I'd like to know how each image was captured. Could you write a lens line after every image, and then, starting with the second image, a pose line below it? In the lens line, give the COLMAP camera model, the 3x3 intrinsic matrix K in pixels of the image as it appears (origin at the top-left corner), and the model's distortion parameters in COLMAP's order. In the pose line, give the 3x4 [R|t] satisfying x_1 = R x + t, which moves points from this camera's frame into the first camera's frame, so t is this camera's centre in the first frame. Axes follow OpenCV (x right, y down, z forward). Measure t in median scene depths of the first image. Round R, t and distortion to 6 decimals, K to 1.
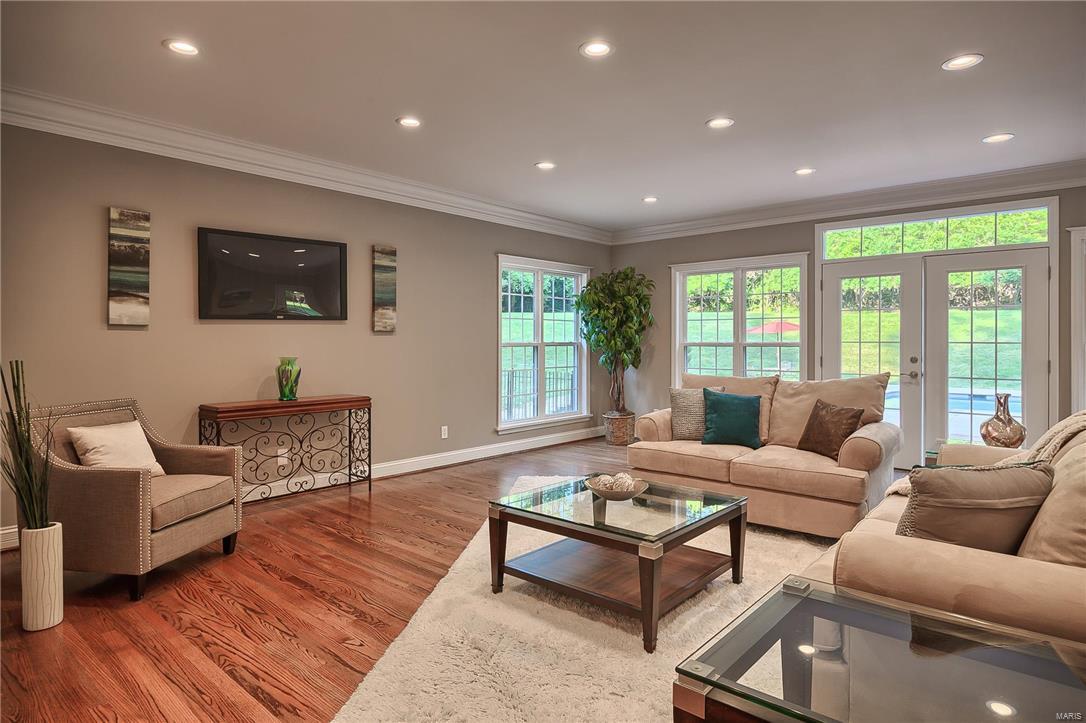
lens RADIAL K [[603.8, 0, 540.2], [0, 603.8, 345.3], [0, 0, 1]] dist [-0.038678, -0.000566]
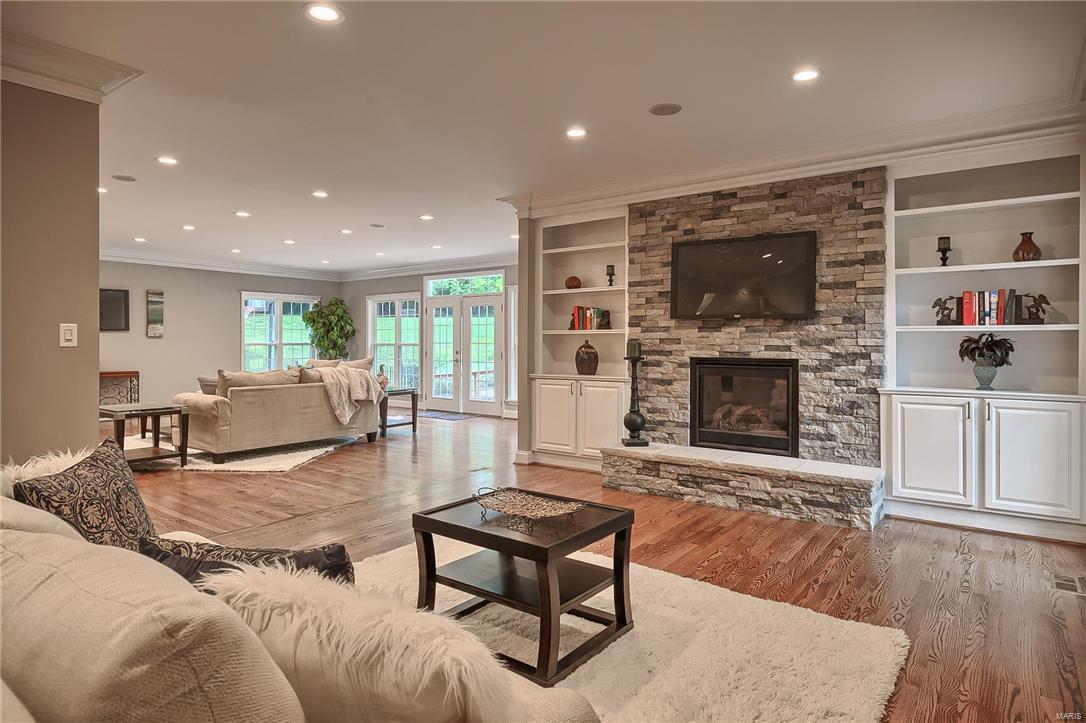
lens RADIAL K [[630.5, 0, 537.0], [0, 630.5, 336.2], [0, 0, 1]] dist [-0.004731, -0.001175]
pose [[0.996709, 0.002230, 0.081027, 0.743376], [-0.000624, 0.999803, -0.019843, 0.012449], [-0.081055, 0.019727, 0.996514, -0.998184]]
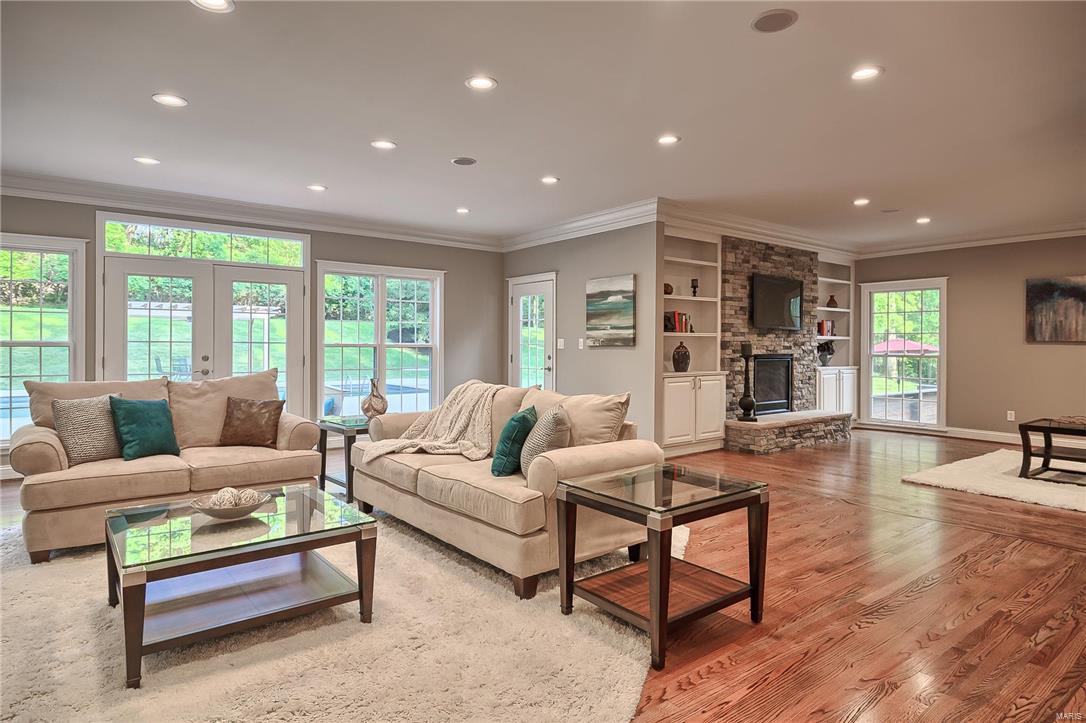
lens RADIAL K [[613.1, 0, 543.5], [0, 613.1, 344.8], [0, 0, 1]] dist [0.001740, -0.000619]
pose [[0.166771, -0.002945, 0.985991, -0.380432], [0.003296, 0.999992, 0.002429, -0.000752], [-0.985990, 0.002845, 0.166779, 0.208652]]
